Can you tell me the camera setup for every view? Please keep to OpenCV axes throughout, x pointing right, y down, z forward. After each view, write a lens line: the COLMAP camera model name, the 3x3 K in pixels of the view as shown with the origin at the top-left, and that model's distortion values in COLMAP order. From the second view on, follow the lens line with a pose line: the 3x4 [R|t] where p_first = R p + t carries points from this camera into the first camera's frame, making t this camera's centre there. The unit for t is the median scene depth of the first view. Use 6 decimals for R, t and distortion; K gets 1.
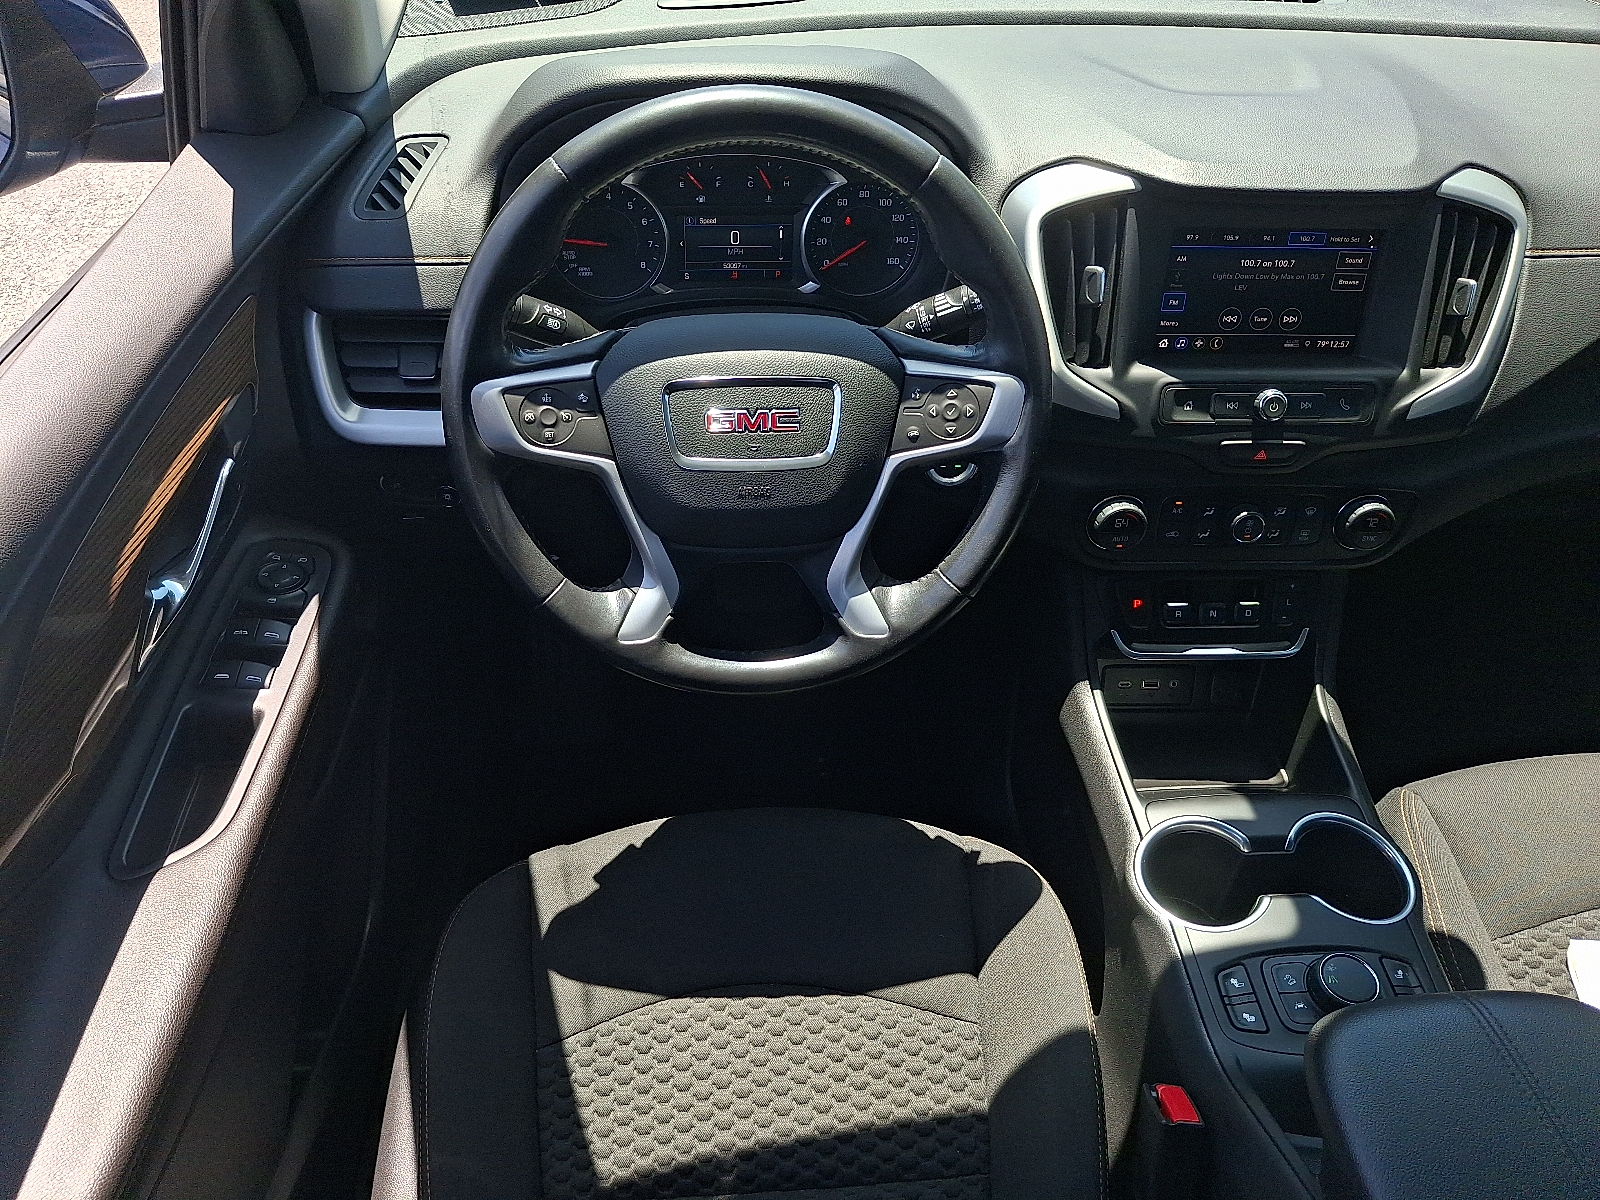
lens RADIAL K [[1205.8, 0, 800.0], [0, 1205.8, 600.0], [0, 0, 1]] dist [0.159046, -0.438162]
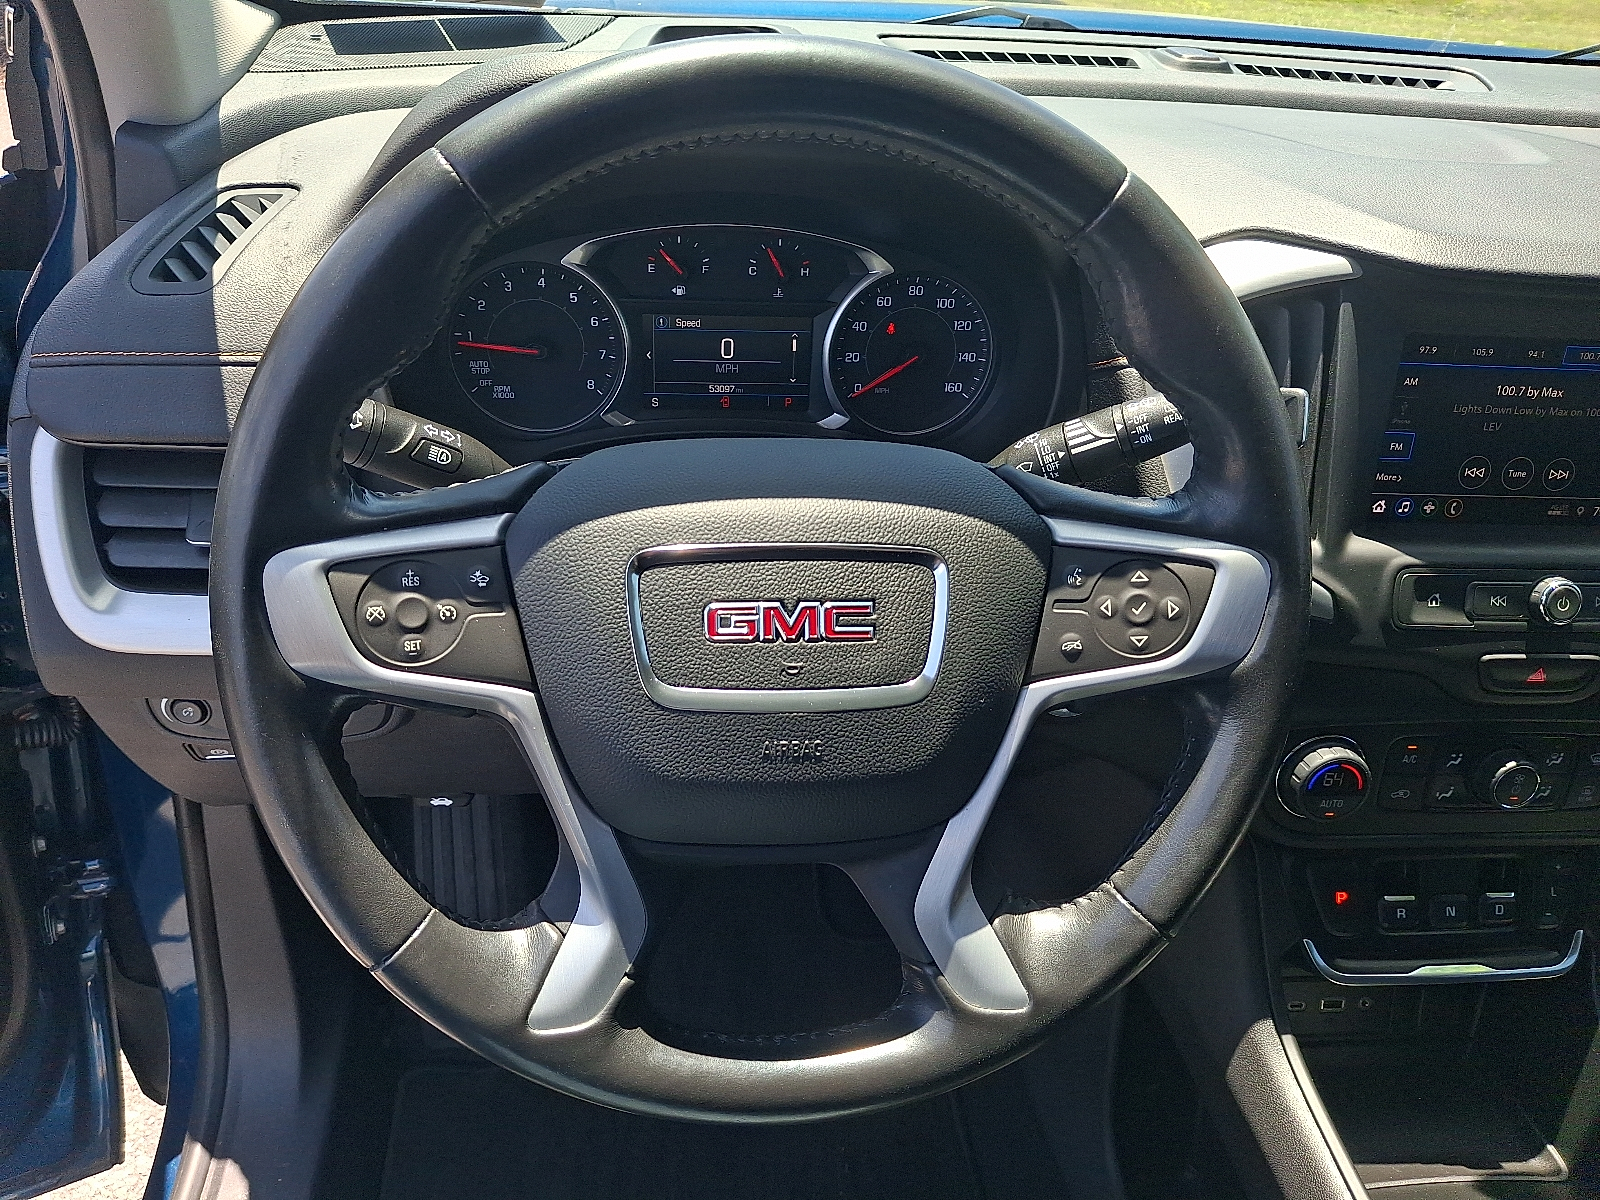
lens RADIAL K [[1170.8, 0, 800.0], [0, 1170.8, 600.0], [0, 0, 1]] dist [0.053818, -0.077569]
pose [[0.997907, 0.009490, 0.063970, -0.065368], [-0.000289, 0.989819, -0.142331, -0.078094], [-0.064669, 0.142014, 0.987750, 0.449157]]
